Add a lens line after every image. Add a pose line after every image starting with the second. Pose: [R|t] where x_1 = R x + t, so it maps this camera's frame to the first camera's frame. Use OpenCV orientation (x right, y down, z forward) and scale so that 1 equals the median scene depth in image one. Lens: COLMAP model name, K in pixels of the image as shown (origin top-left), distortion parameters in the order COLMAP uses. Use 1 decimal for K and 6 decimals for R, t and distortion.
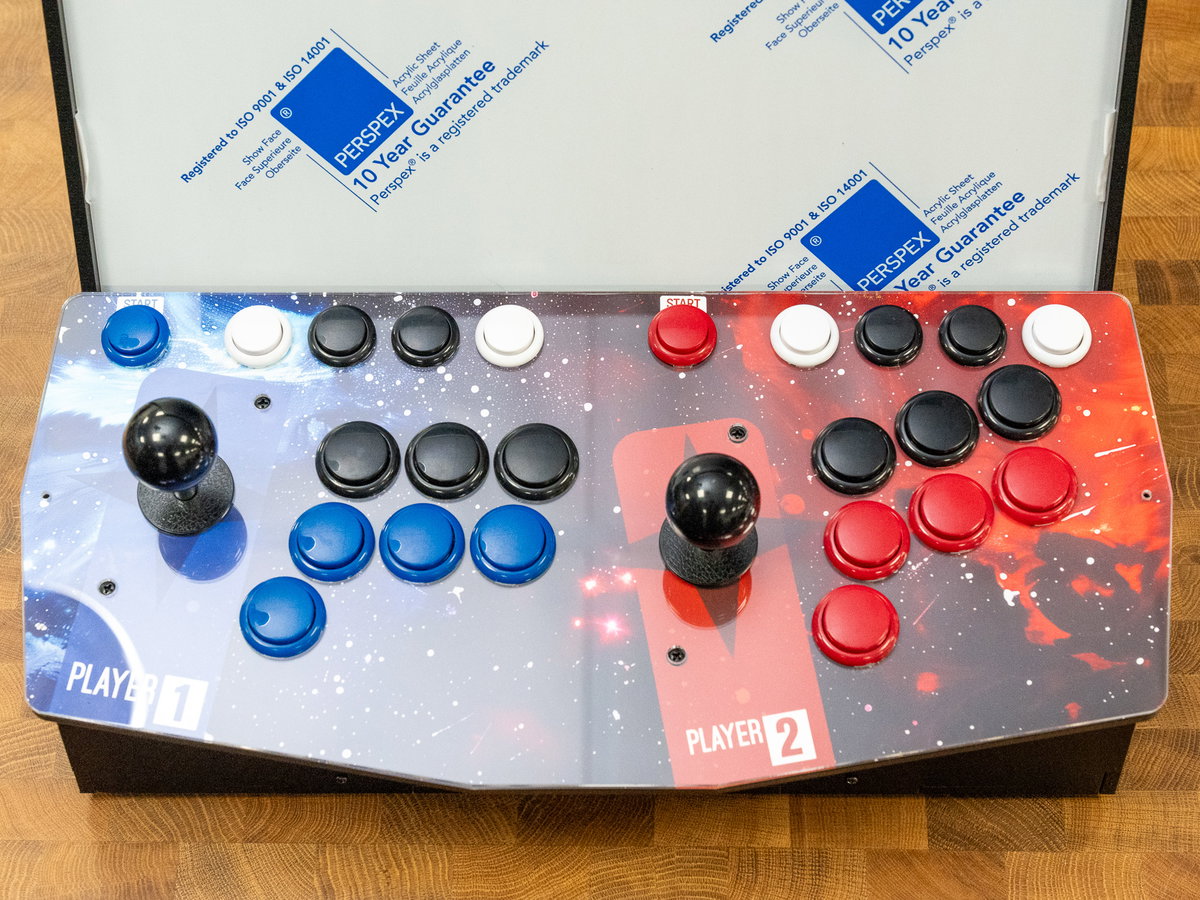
lens RADIAL K [[2794.8, 0, 603.0], [0, 2794.8, 437.7], [0, 0, 1]] dist [0.035431, 0.000000]
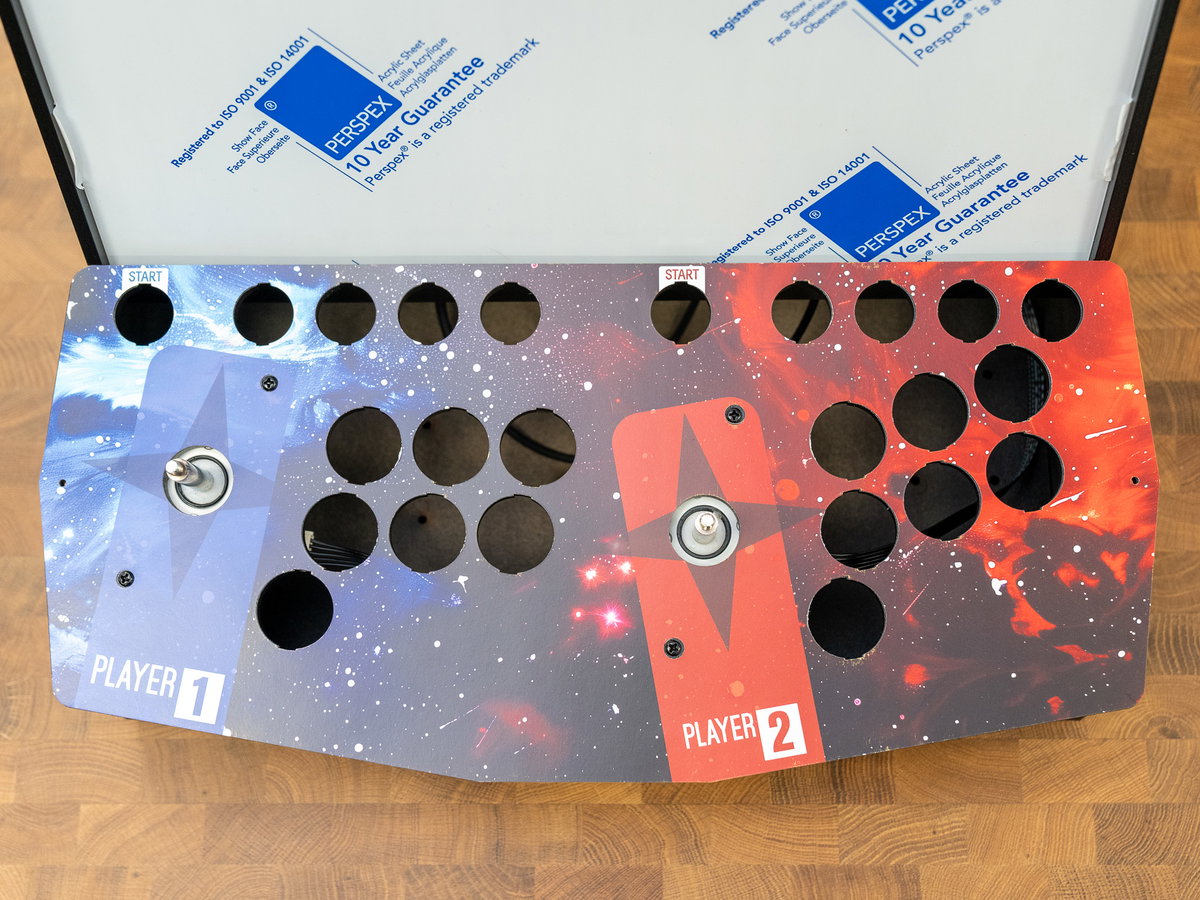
lens RADIAL K [[1833.8, 0, 619.7], [0, 1833.8, 454.1], [0, 0, 1]] dist [0.007700, 0.000000]
pose [[0.999919, -0.004620, -0.011876, 0.014183], [0.007862, 0.957128, 0.289560, -0.182108], [0.010029, -0.289630, 0.957086, 0.356678]]
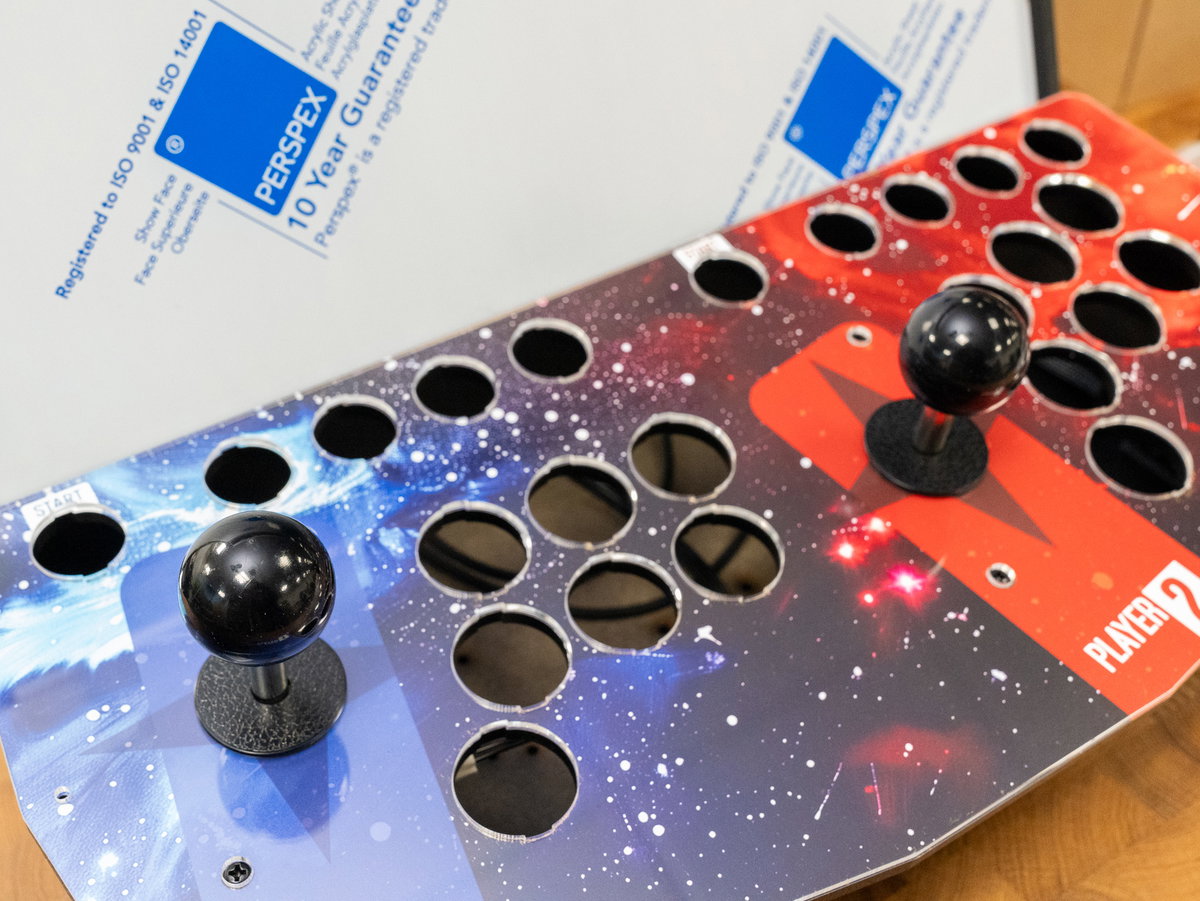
lens RADIAL K [[1532.8, 0, 606.4], [0, 1532.8, 435.3], [0, 0, 1]] dist [0.004636, 0.000000]
pose [[0.830159, -0.365491, 0.421014, -0.211379], [0.457611, 0.878051, -0.140065, 0.052422], [-0.318479, 0.308936, 0.896175, 0.635112]]
